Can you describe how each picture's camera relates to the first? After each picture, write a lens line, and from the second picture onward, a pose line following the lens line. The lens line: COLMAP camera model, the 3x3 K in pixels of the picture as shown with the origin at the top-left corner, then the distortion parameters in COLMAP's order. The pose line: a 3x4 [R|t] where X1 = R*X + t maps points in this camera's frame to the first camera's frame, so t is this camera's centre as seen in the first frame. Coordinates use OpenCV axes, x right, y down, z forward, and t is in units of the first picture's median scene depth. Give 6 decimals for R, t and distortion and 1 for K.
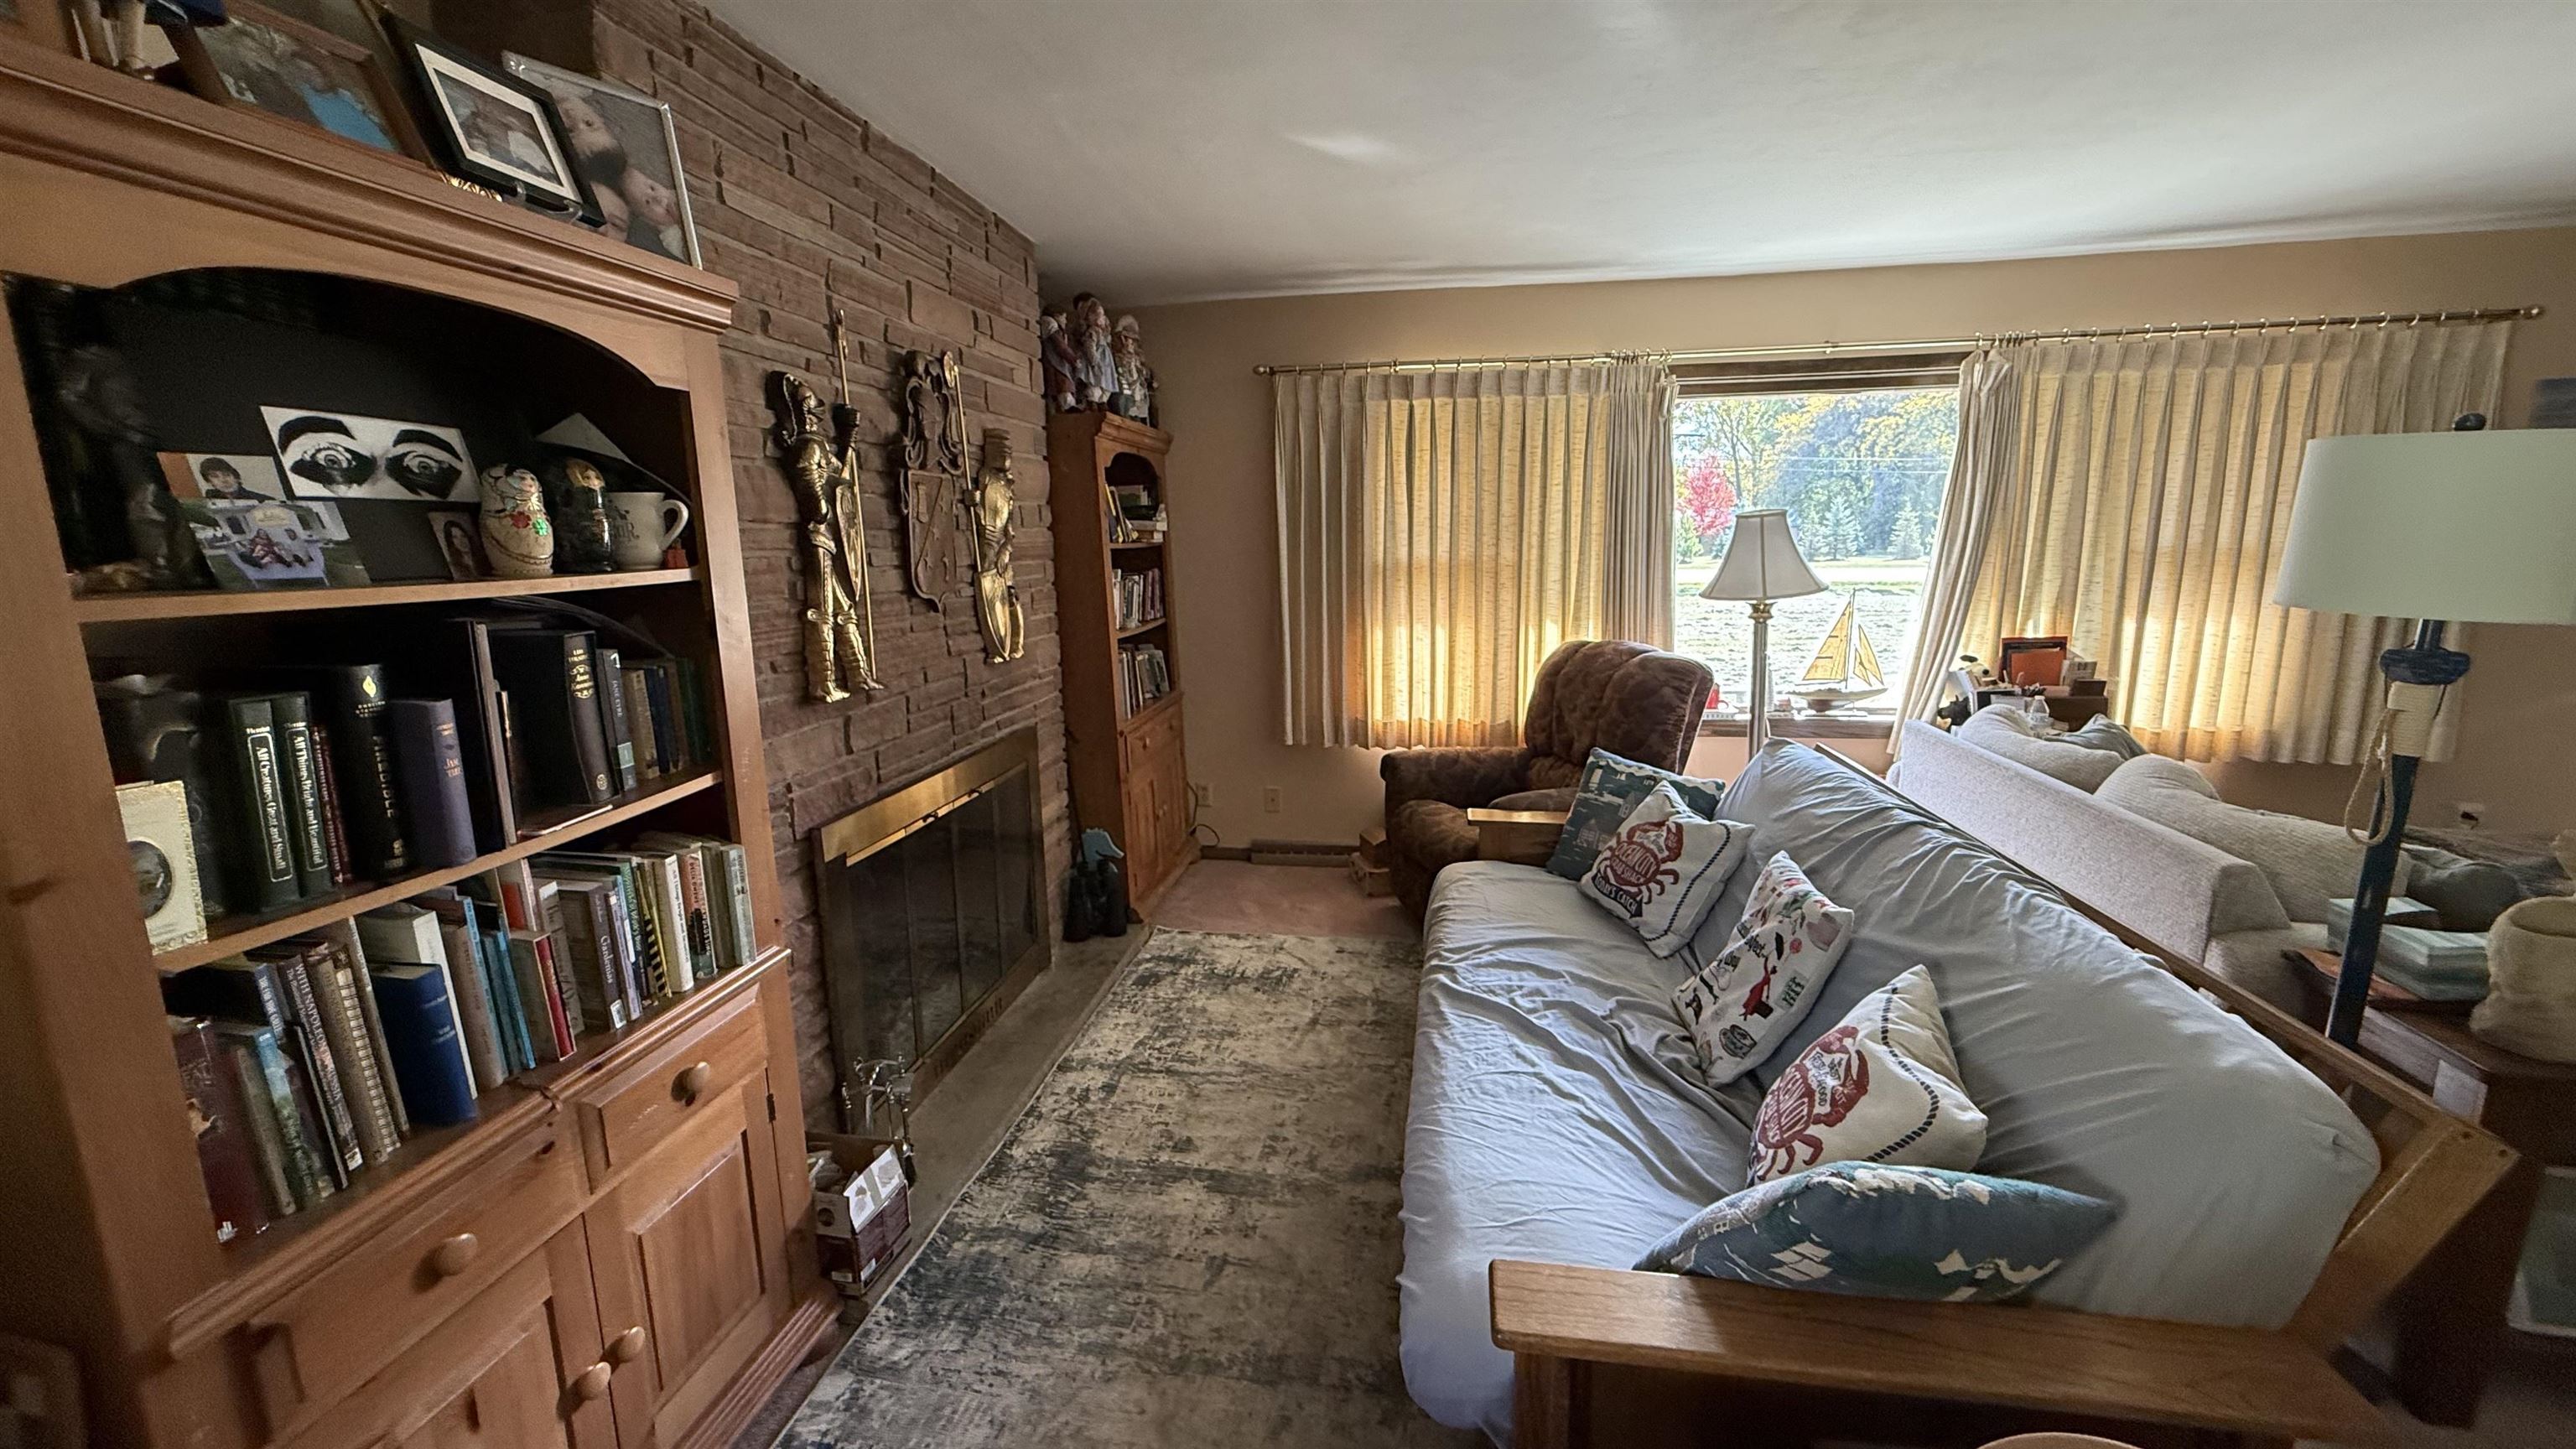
lens RADIAL K [[1021.2, 0, 1288.0], [0, 1021.2, 724.5], [0, 0, 1]] dist [0.000678, 0.000045]
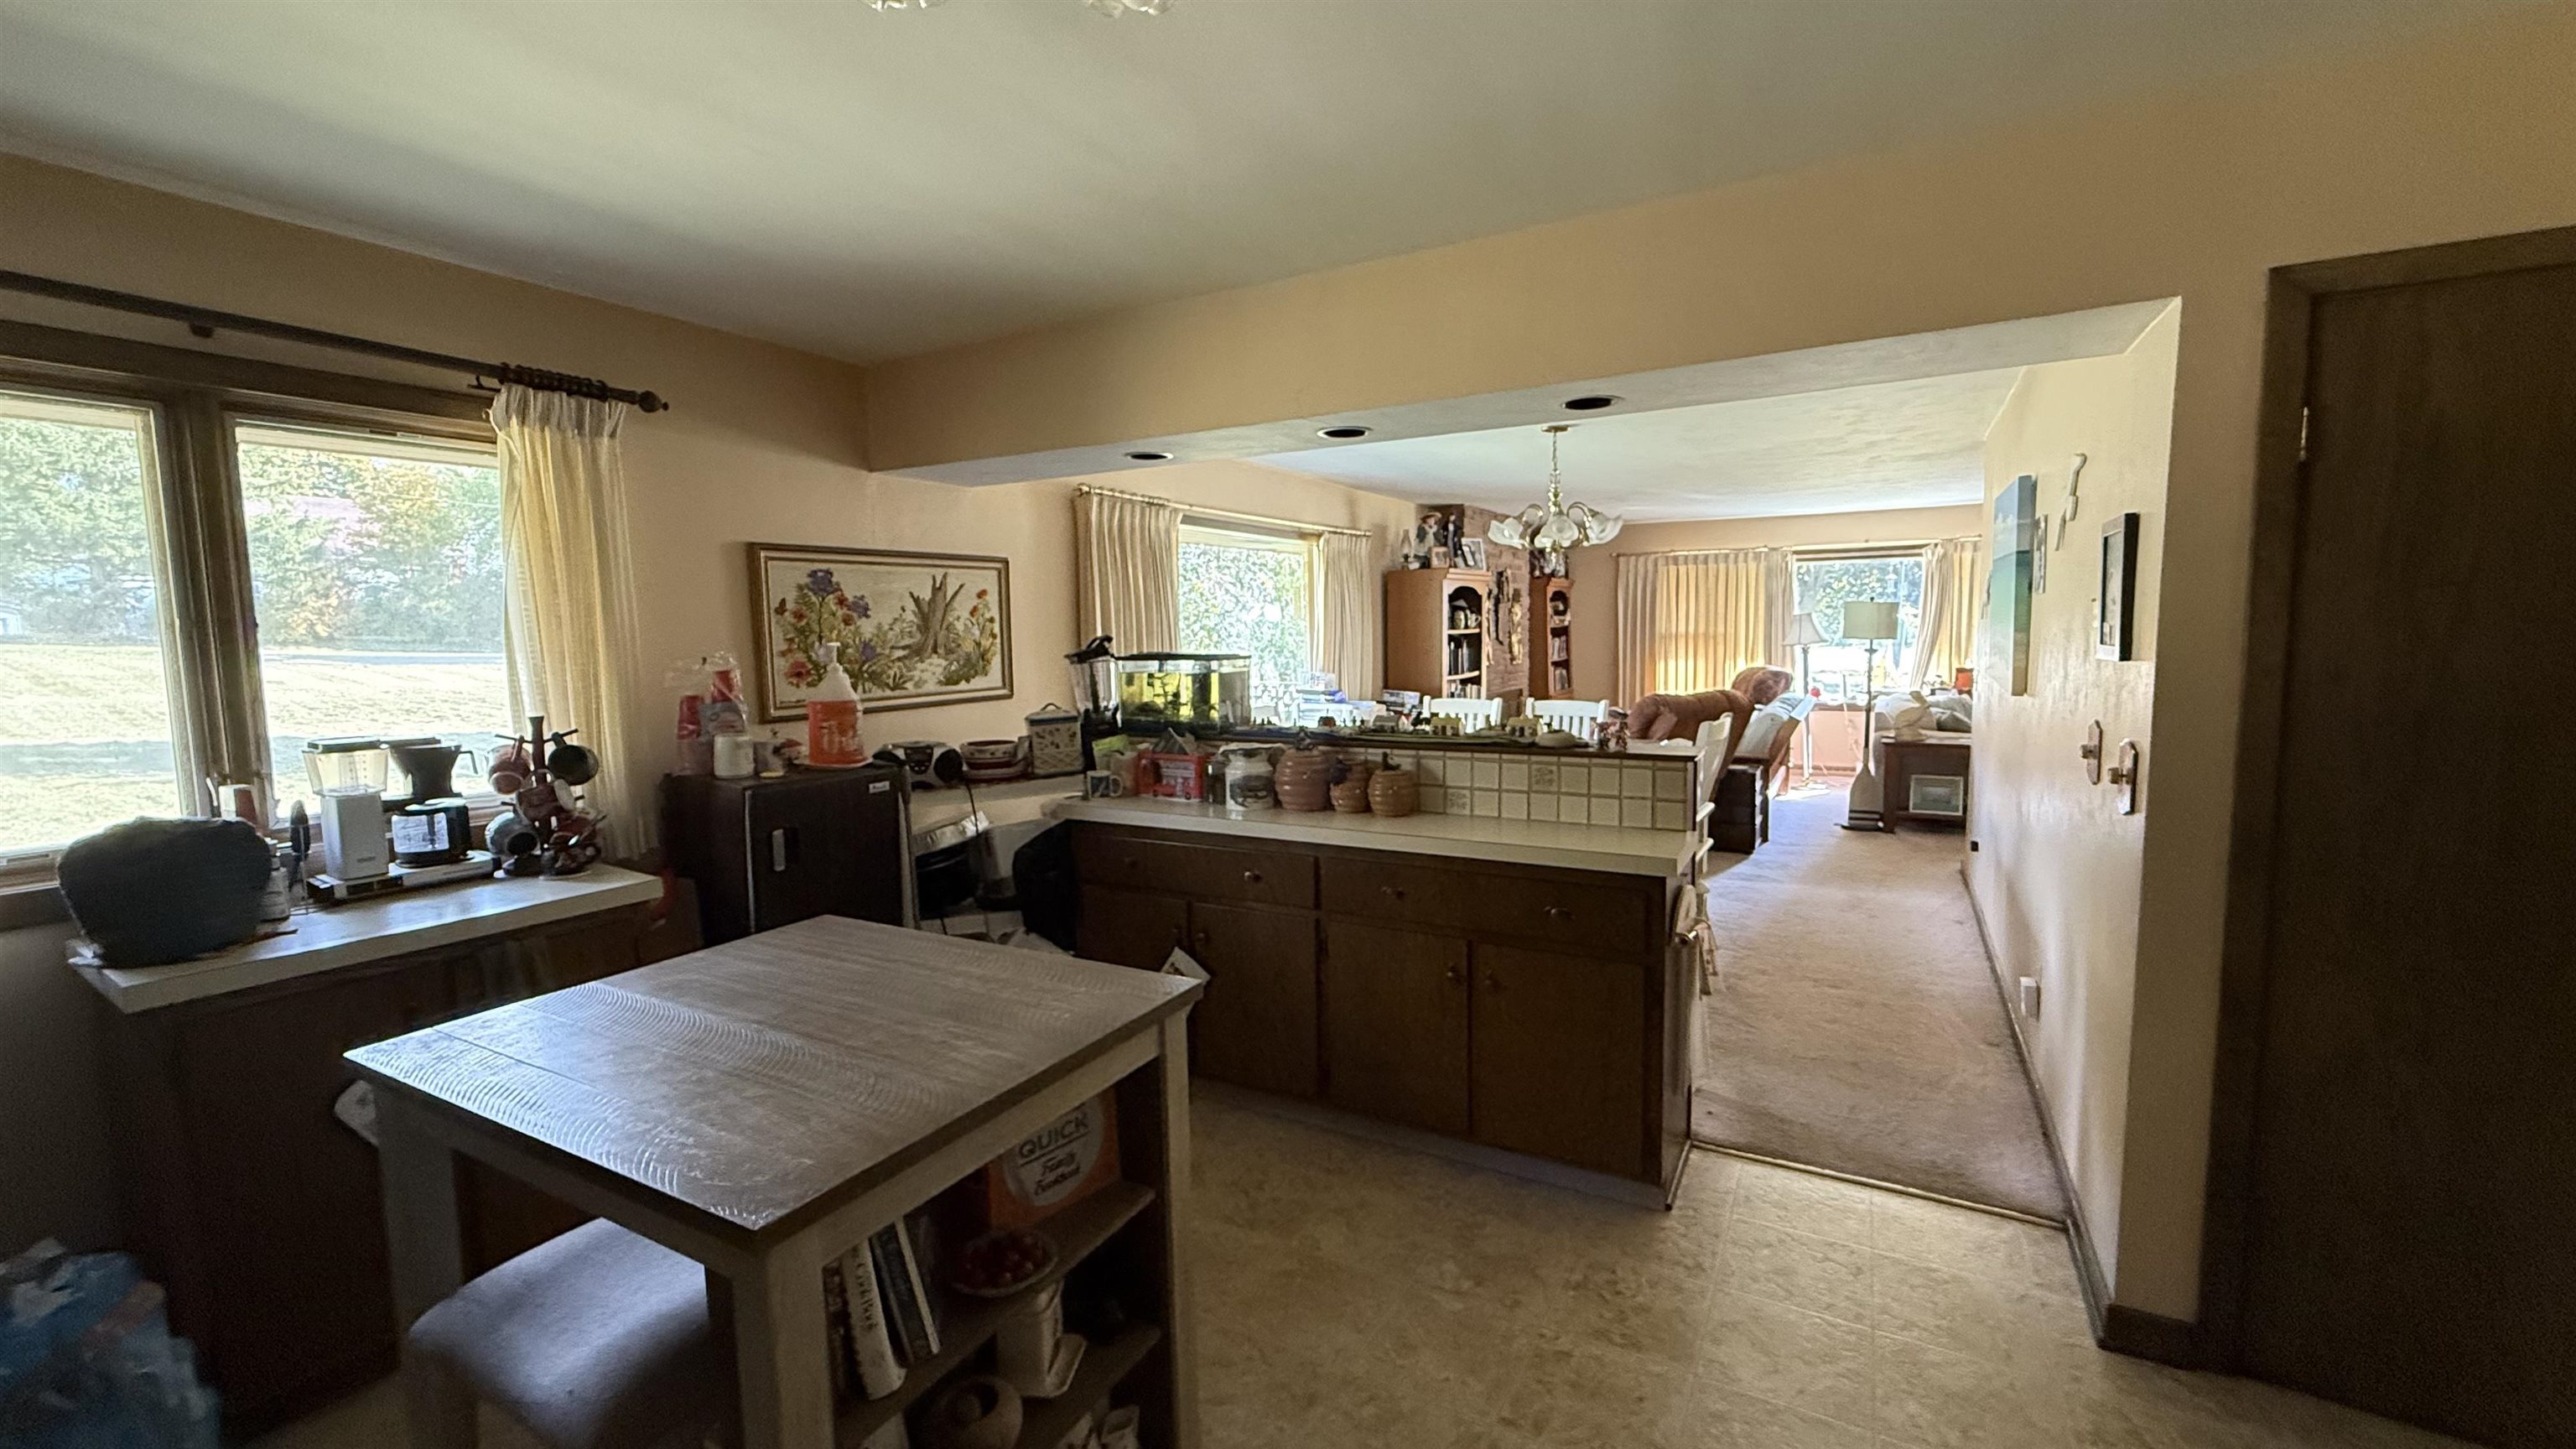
lens RADIAL K [[1030.1, 0, 1288.0], [0, 1030.1, 724.5], [0, 0, 1]] dist [0.002364, 0.000113]
pose [[0.936387, 0.034208, -0.349297, 0.177069], [-0.062830, 0.995500, -0.070941, 0.414749], [0.345298, 0.088374, 0.934323, -2.274816]]
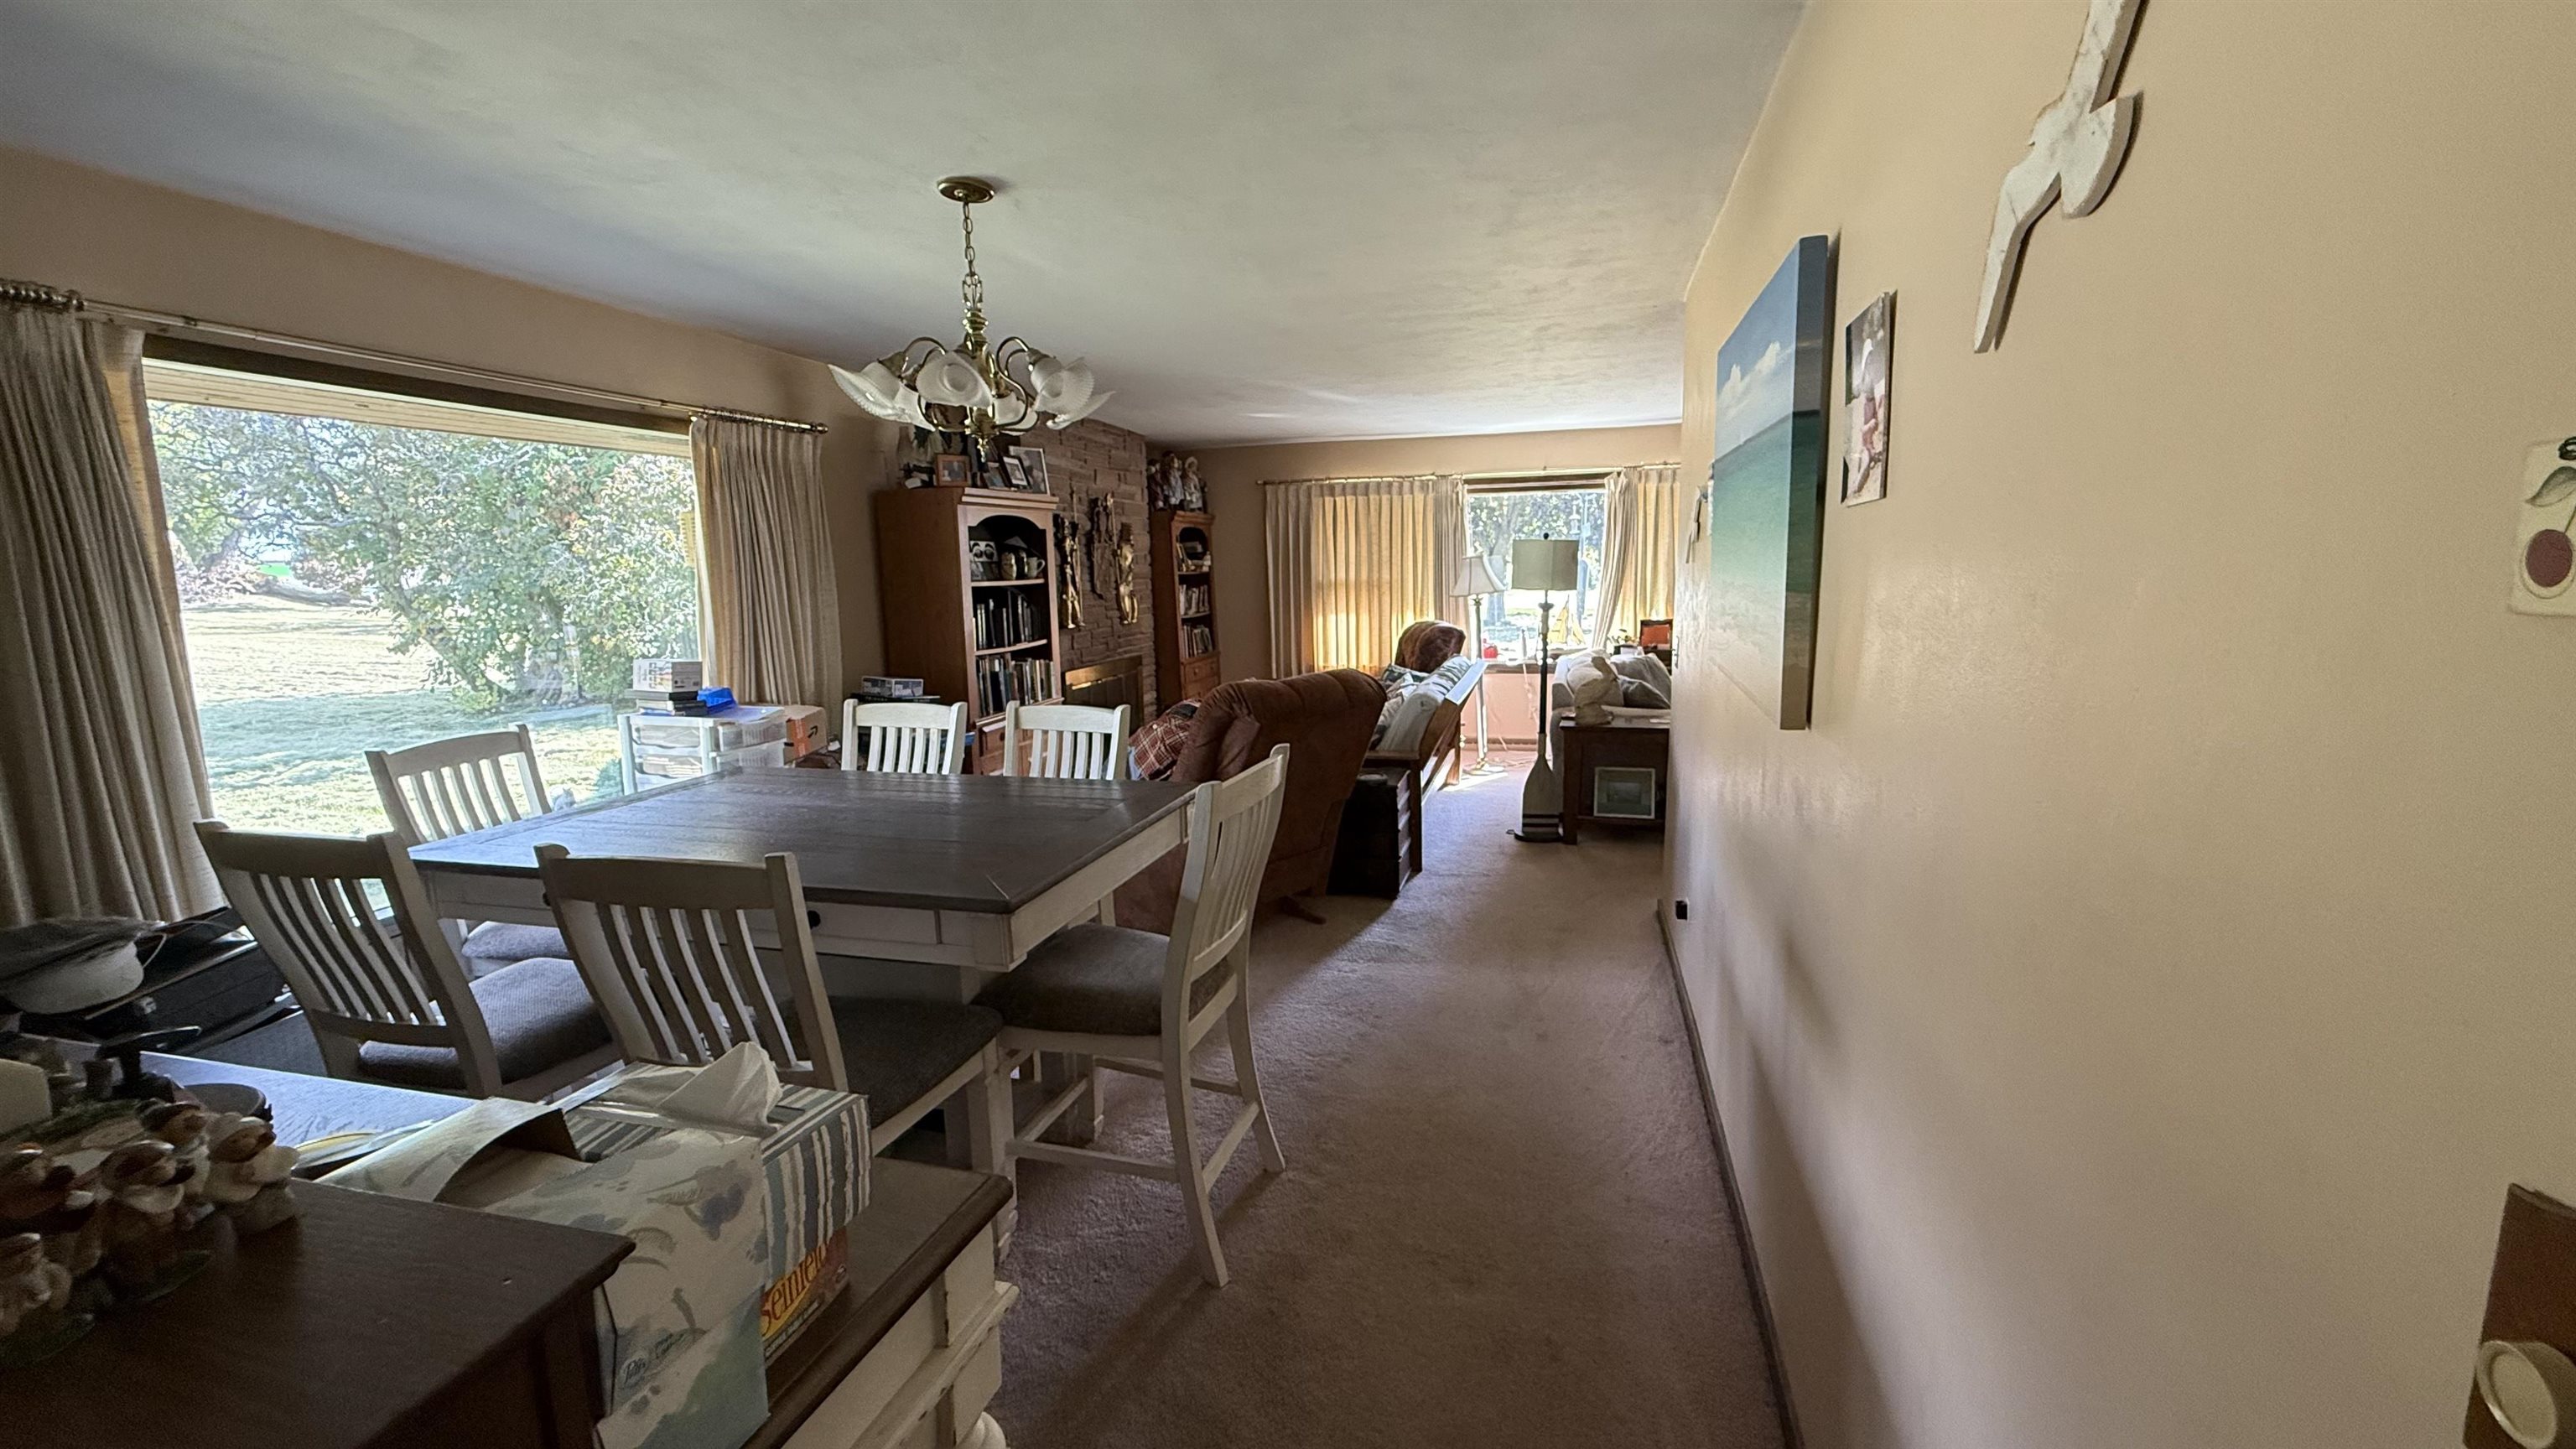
lens RADIAL K [[1024.9, 0, 1288.0], [0, 1024.9, 724.5], [0, 0, 1]] dist [-0.002151, 0.000286]
pose [[0.994485, 0.011431, -0.104257, 0.352102], [-0.014367, 0.999520, -0.027448, 0.245434], [0.103893, 0.028794, 0.994172, -1.364416]]
